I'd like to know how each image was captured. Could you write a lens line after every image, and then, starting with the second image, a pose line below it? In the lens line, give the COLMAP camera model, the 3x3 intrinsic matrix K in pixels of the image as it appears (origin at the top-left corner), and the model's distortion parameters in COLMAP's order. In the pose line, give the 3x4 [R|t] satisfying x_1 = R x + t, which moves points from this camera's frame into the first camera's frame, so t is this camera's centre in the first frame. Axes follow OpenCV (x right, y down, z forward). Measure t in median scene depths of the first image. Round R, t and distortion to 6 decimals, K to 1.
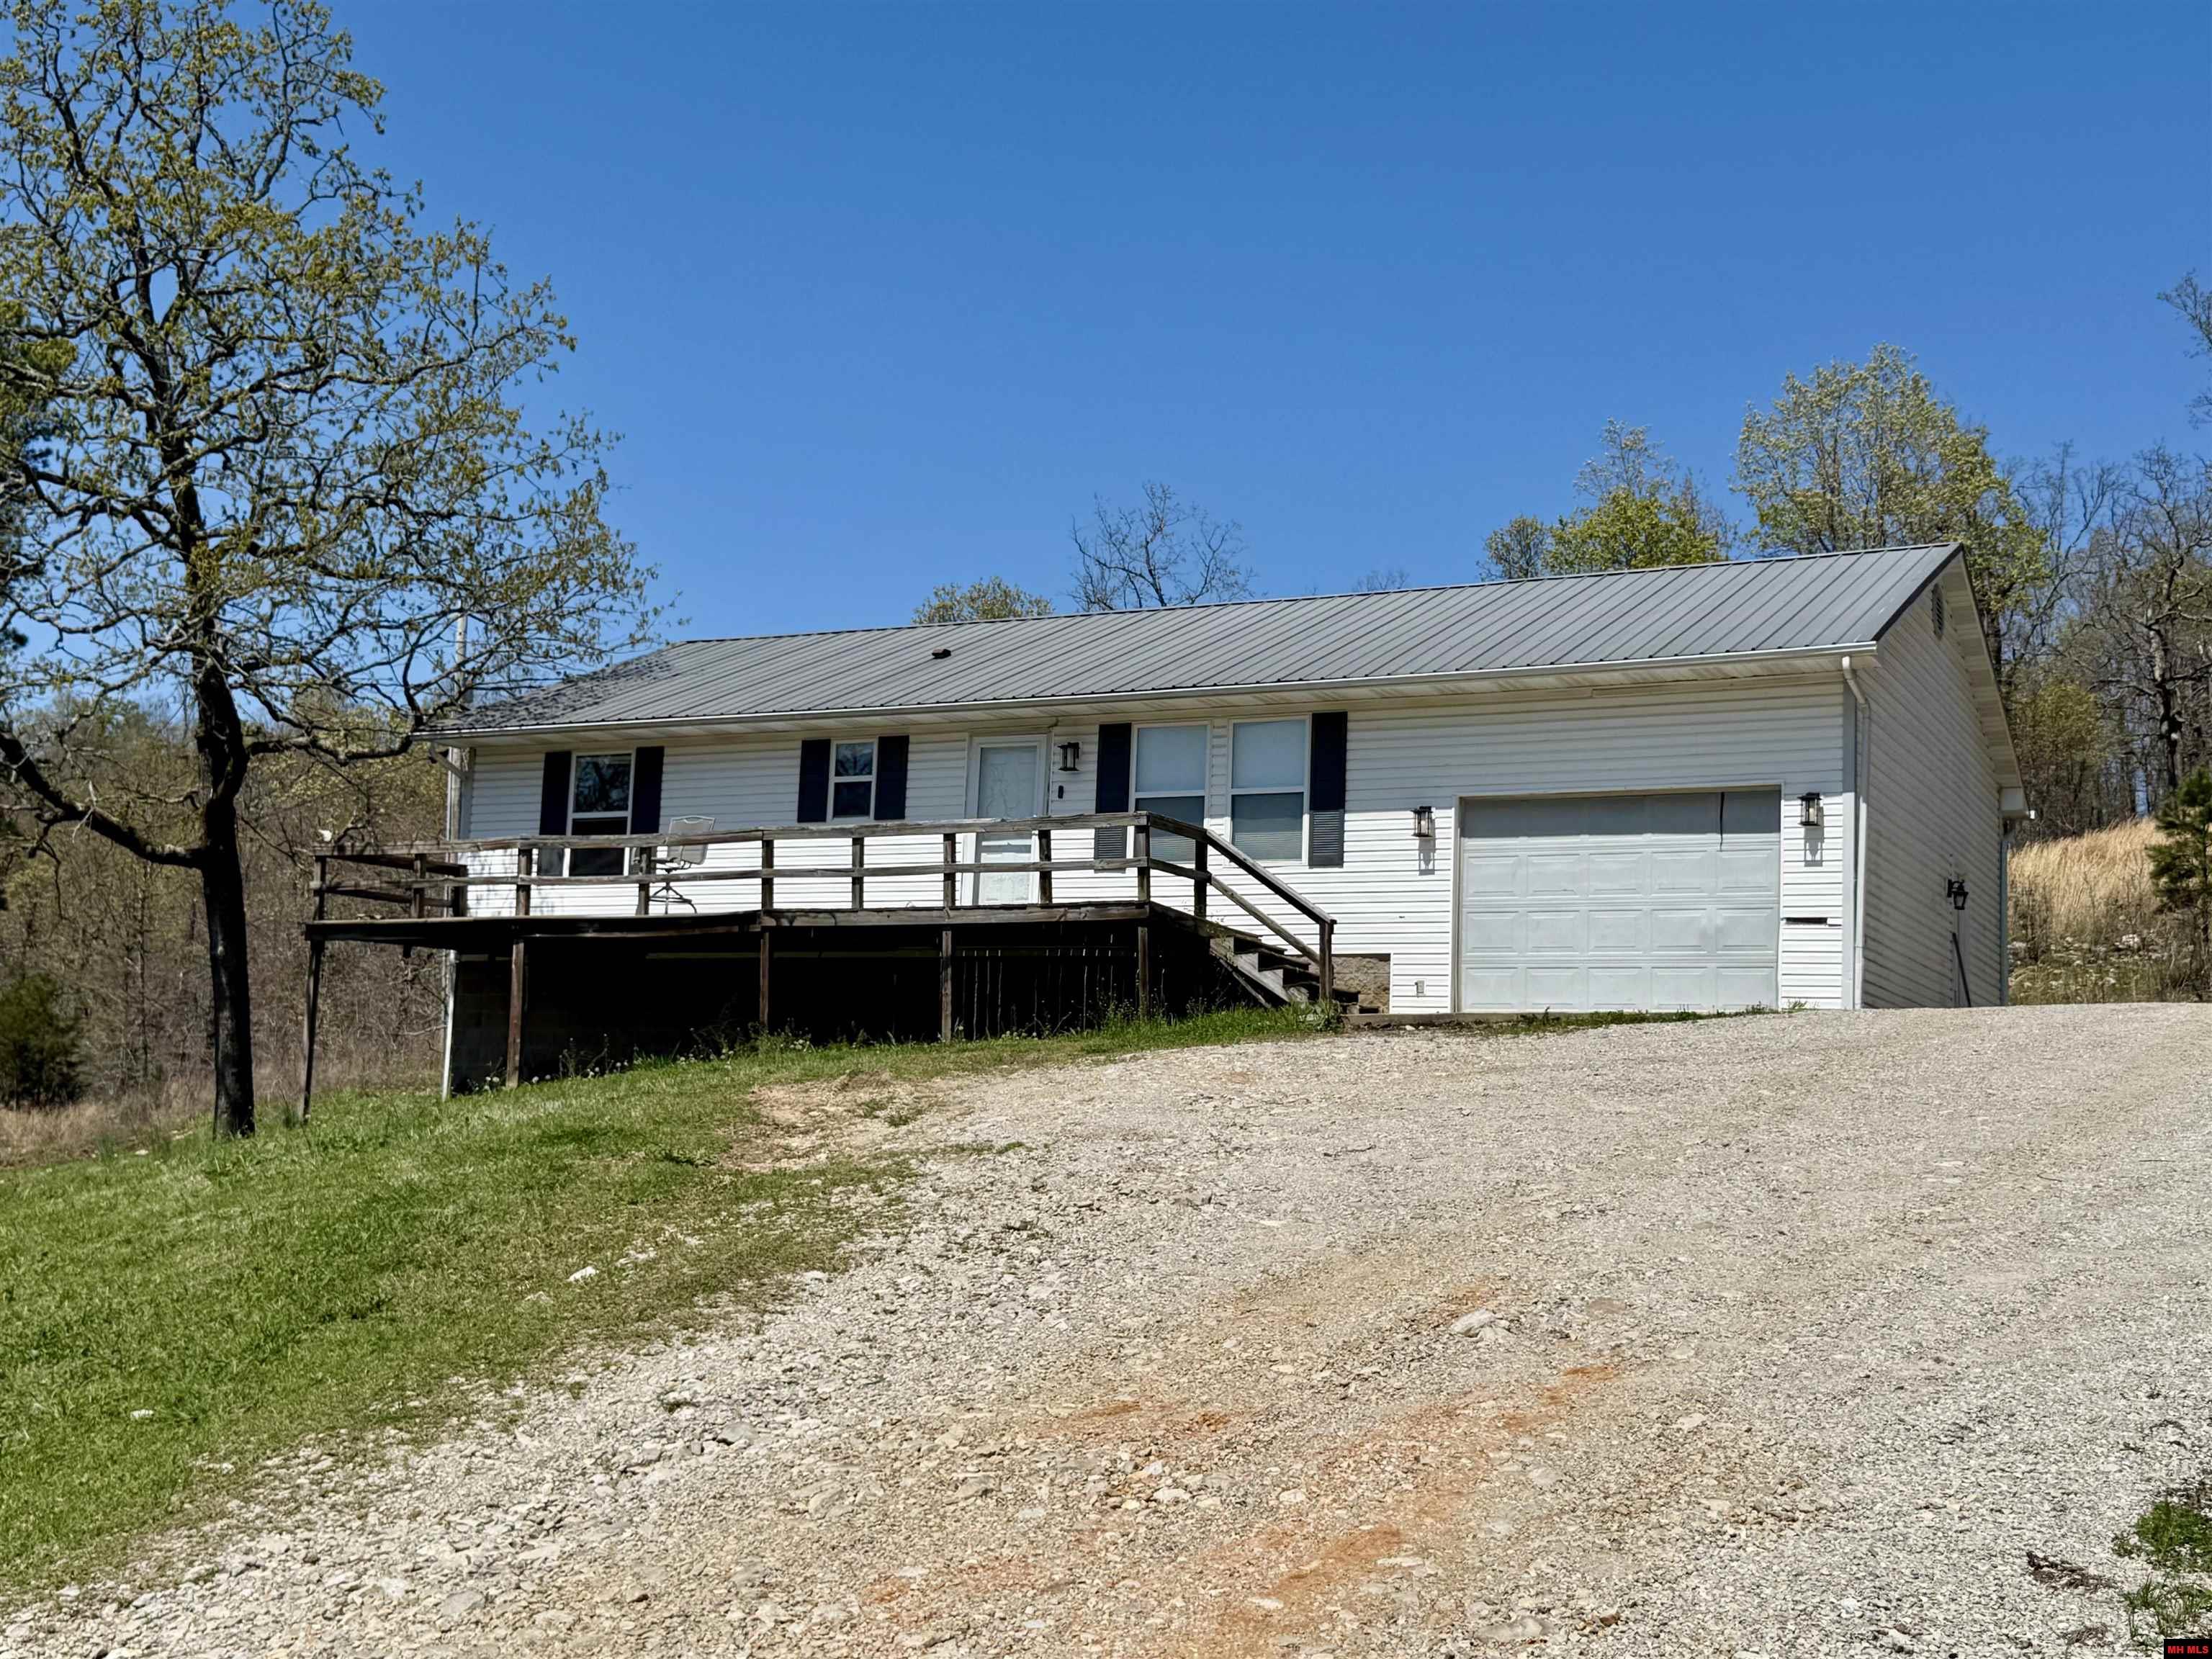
lens RADIAL K [[2691.0, 0, 1087.7], [0, 2691.0, 831.9], [0, 0, 1]] dist [0.125082, 0.000000]
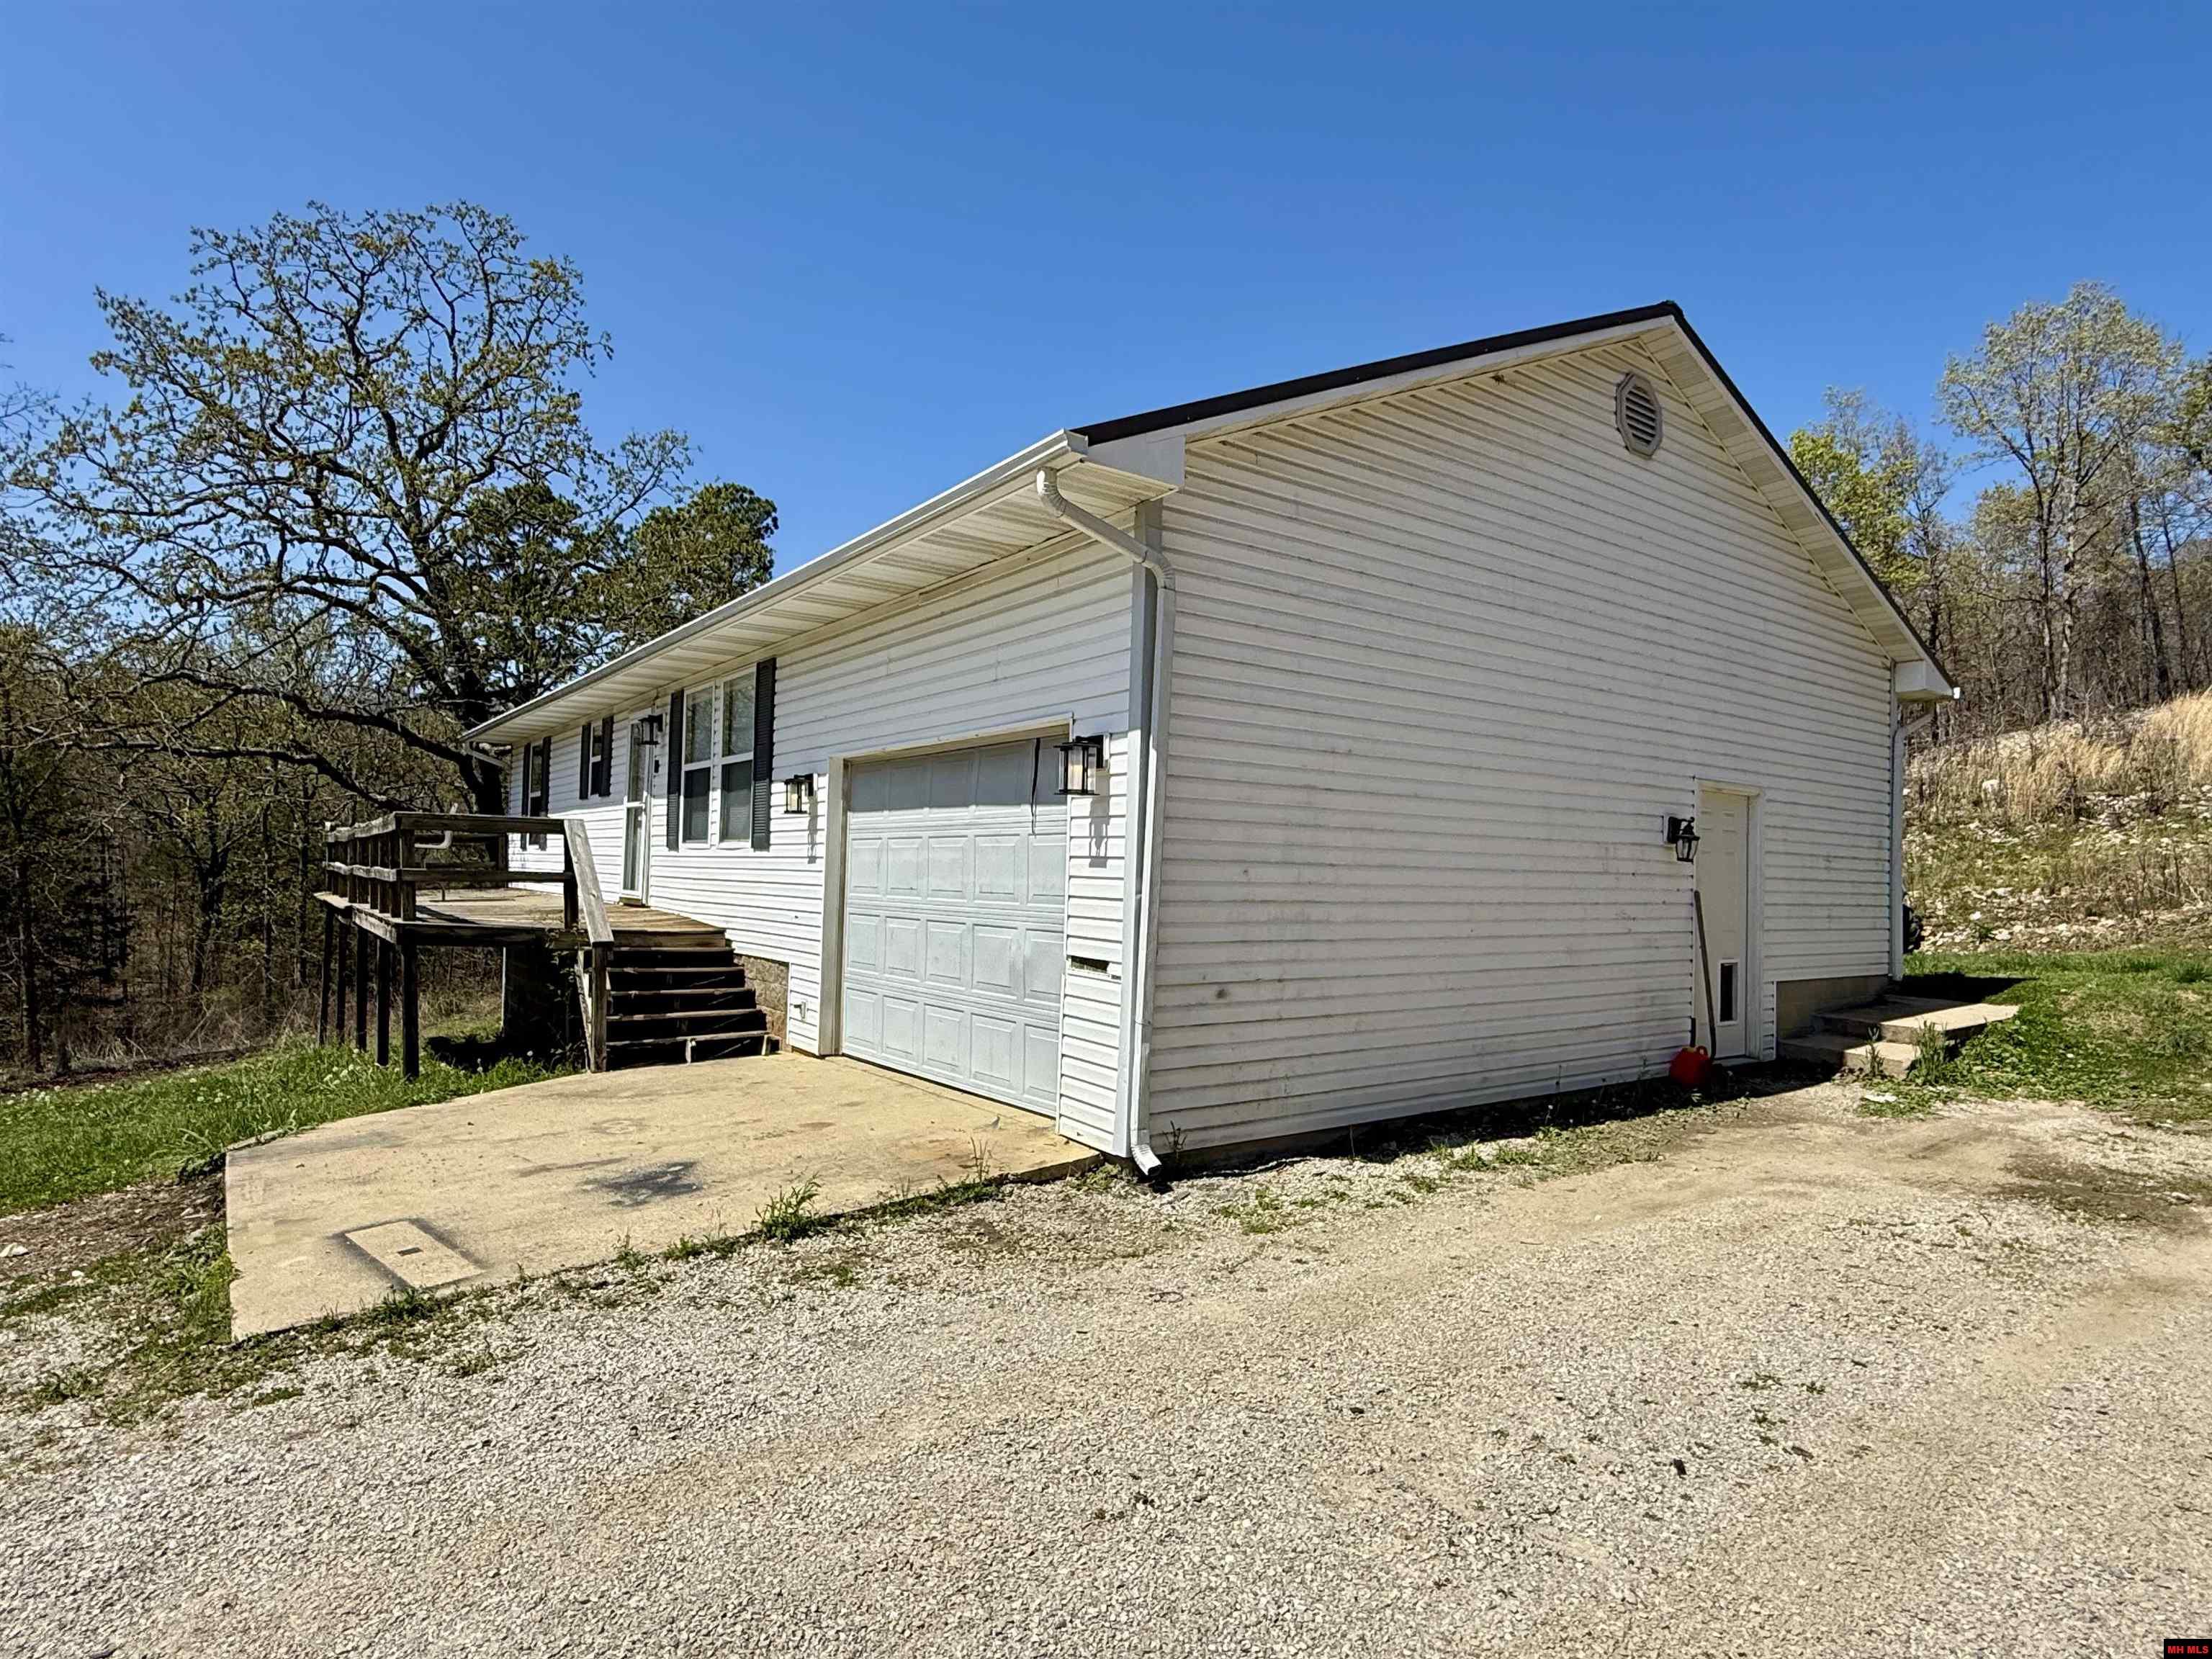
lens RADIAL K [[1227.0, 0, 1112.8], [0, 1227.0, 837.6], [0, 0, 1]] dist [0.001840, 0.000174]
pose [[0.890356, -0.030768, -0.454224, 0.351232], [0.072347, 0.994598, 0.074439, -0.010924], [0.449480, -0.099139, 0.887772, 0.709500]]
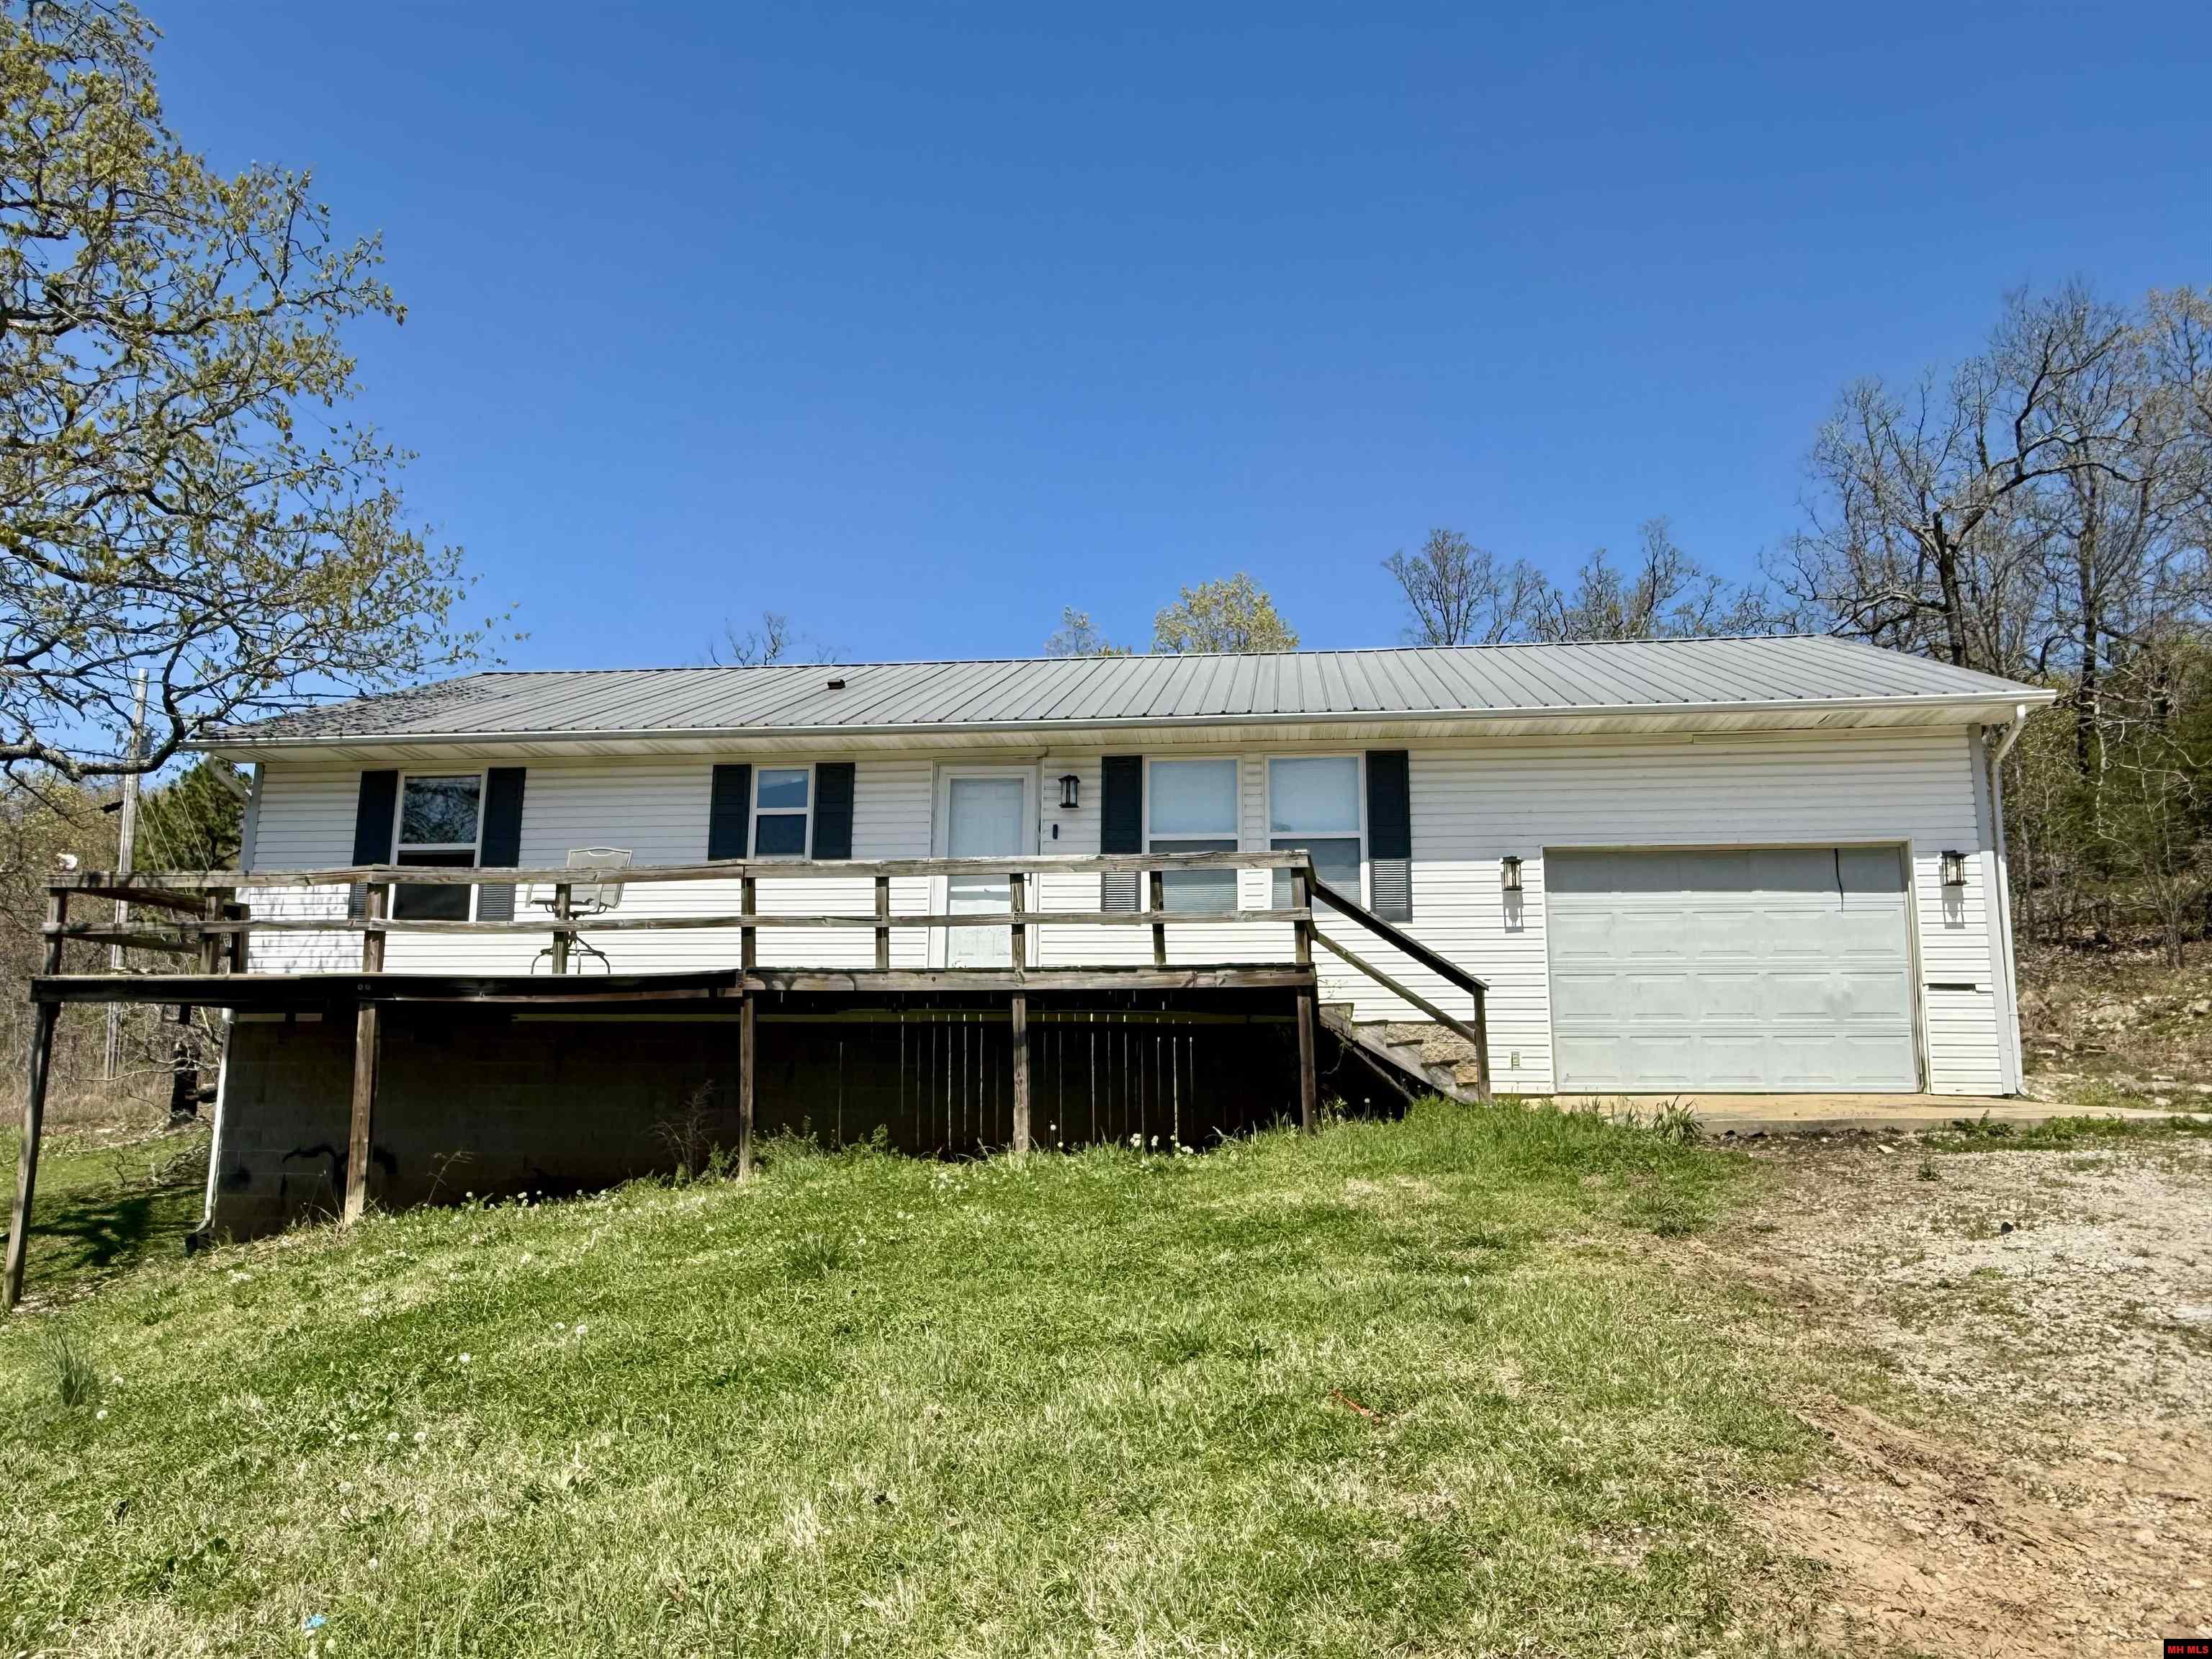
lens RADIAL K [[1577.5, 0, 1100.9], [0, 1577.5, 827.5], [0, 0, 1]] dist [-0.002269, -0.005987]
pose [[0.935066, 0.034296, 0.352810, -0.184736], [-0.018342, 0.998656, -0.048467, 0.008719], [-0.353998, 0.038848, 0.934439, 0.541824]]
